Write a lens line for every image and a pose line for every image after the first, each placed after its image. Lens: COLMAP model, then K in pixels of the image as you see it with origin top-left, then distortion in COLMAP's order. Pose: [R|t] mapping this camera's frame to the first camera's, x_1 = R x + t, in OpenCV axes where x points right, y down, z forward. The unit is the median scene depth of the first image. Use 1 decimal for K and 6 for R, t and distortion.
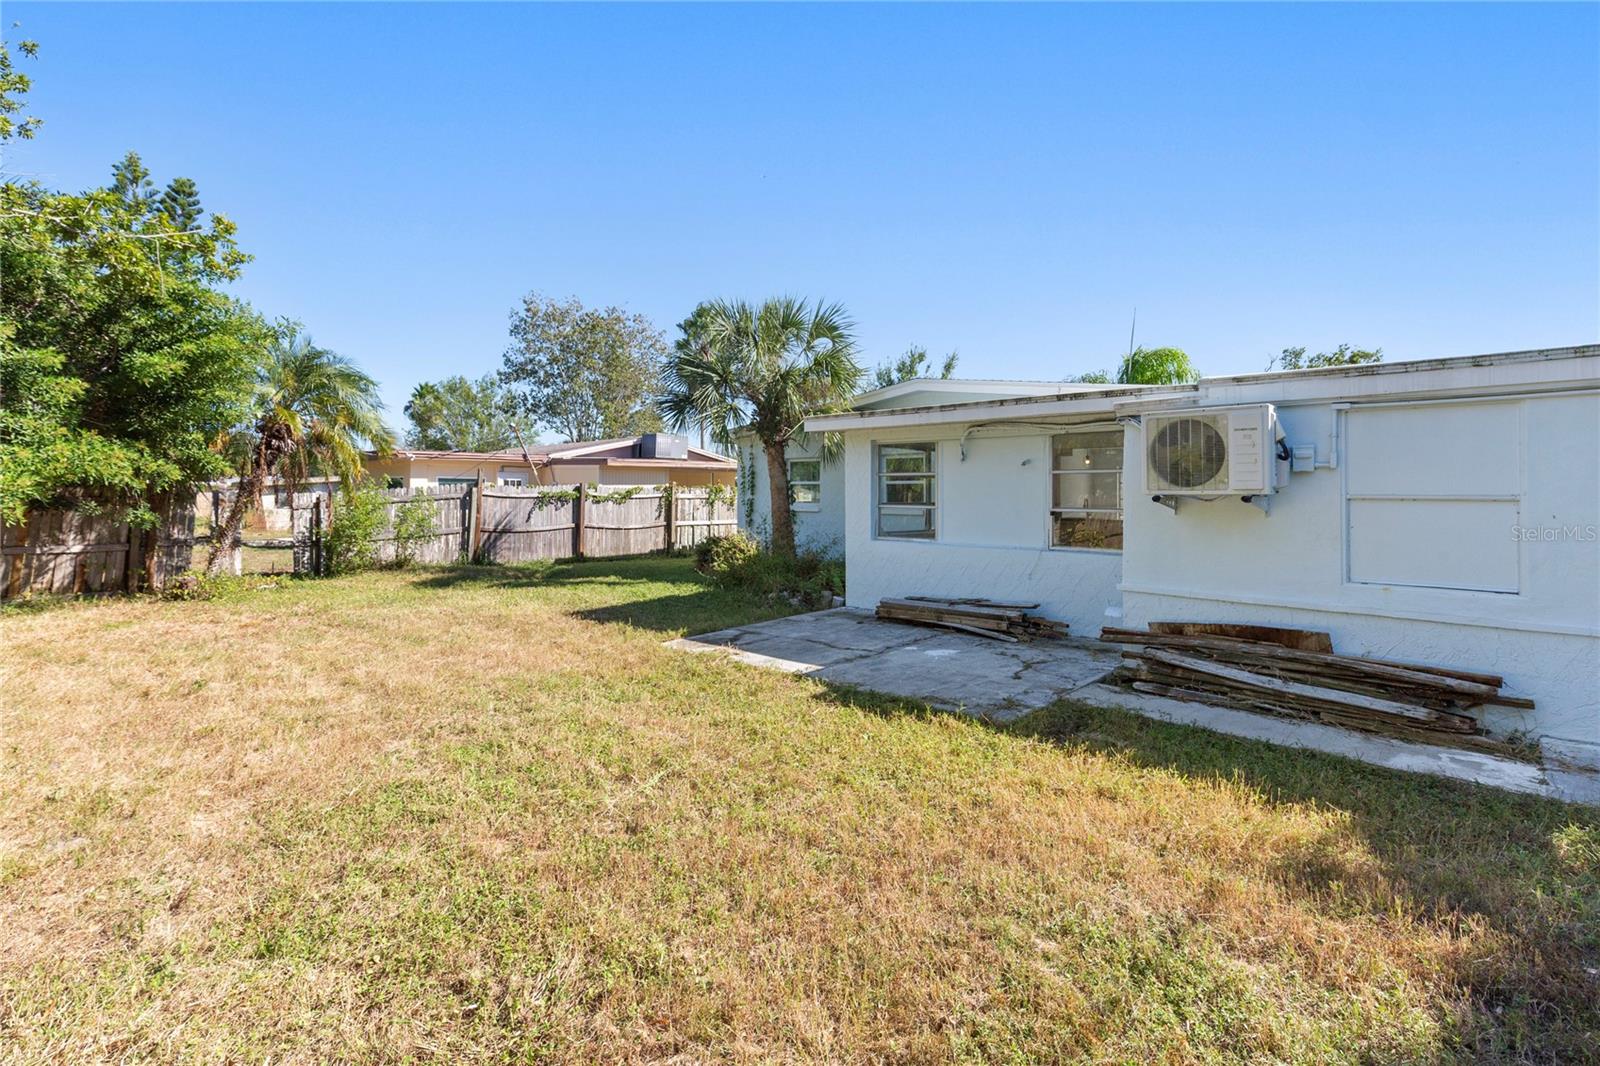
lens RADIAL K [[725.0, 0, 798.8], [0, 725.0, 482.3], [0, 0, 1]] dist [0.002344, 0.000229]
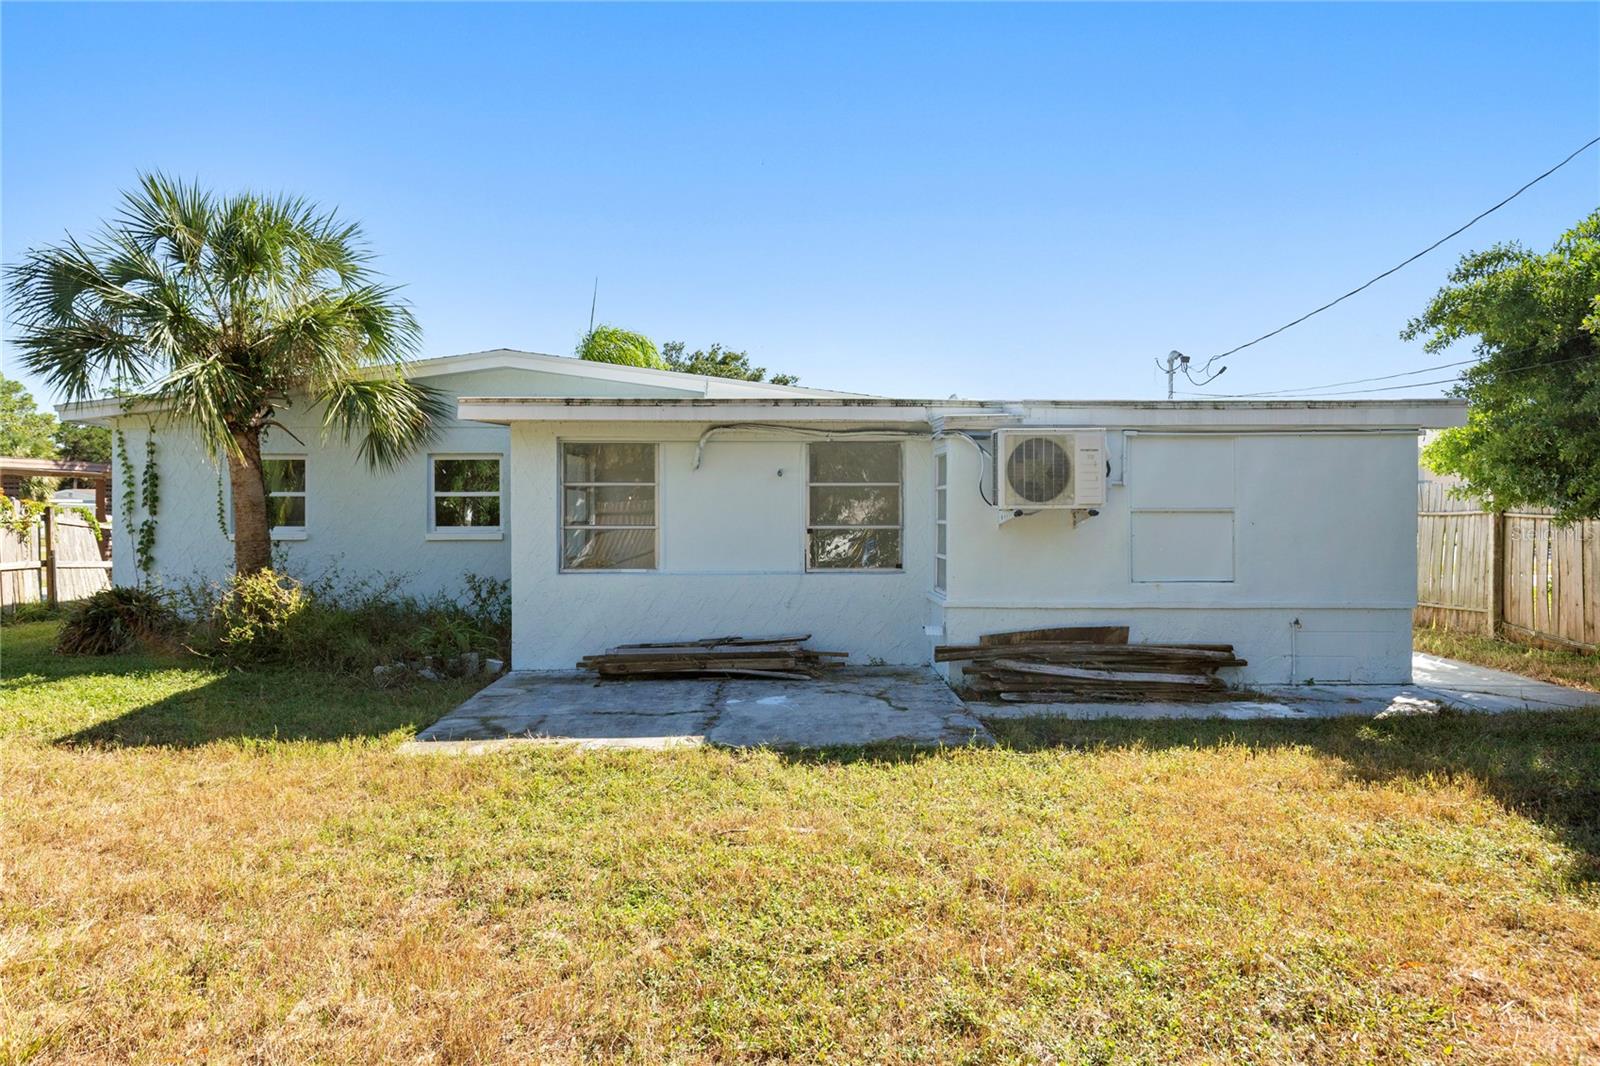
lens RADIAL K [[993.9, 0, 799.4], [0, 993.9, 495.8], [0, 0, 1]] dist [0.001092, 0.000018]
pose [[0.724723, 0.001159, 0.689039, -0.579139], [-0.003819, 0.999990, 0.002334, -0.003694], [-0.689029, -0.004323, 0.724720, 0.154320]]
